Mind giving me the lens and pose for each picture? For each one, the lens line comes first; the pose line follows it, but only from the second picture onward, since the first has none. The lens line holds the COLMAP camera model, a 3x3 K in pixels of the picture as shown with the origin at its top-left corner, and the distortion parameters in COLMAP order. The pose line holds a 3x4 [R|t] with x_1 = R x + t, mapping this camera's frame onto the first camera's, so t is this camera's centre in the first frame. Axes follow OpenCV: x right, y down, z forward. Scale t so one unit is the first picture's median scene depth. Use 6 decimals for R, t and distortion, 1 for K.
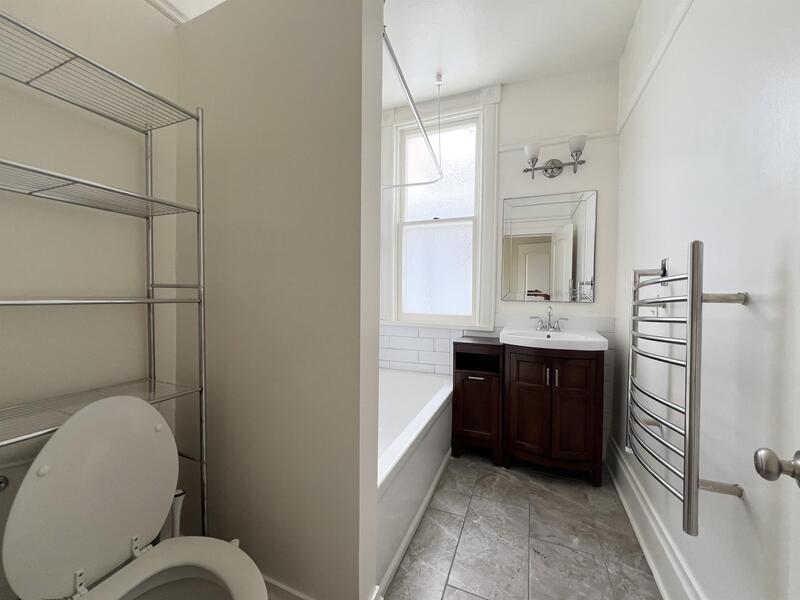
lens RADIAL K [[319.5, 0, 397.7], [0, 319.5, 297.8], [0, 0, 1]] dist [-0.005915, 0.001562]
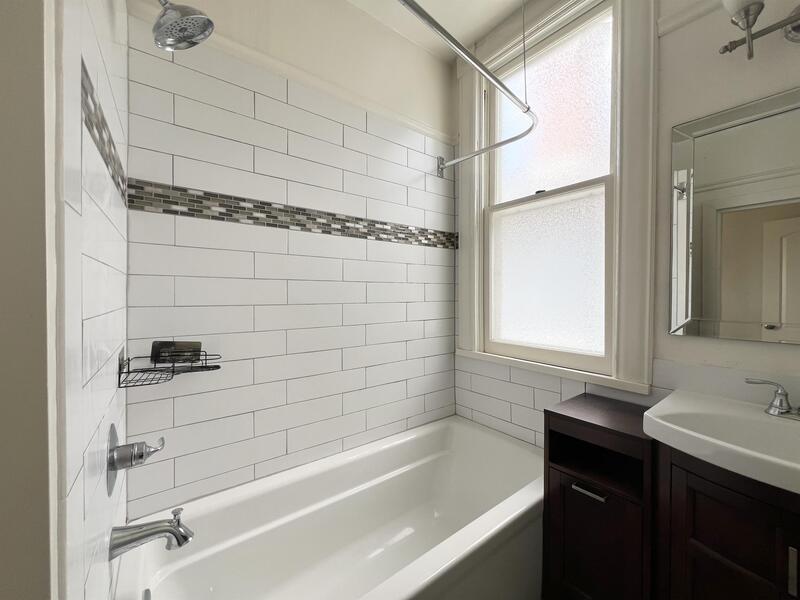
lens RADIAL K [[319.5, 0, 404.1], [0, 319.5, 297.9], [0, 0, 1]] dist [-0.005915, 0.001562]
pose [[0.868451, 0.002633, -0.495768, 0.207865], [-0.006930, 0.999953, -0.006828, -0.041461], [0.495726, 0.009365, 0.868428, 0.358320]]
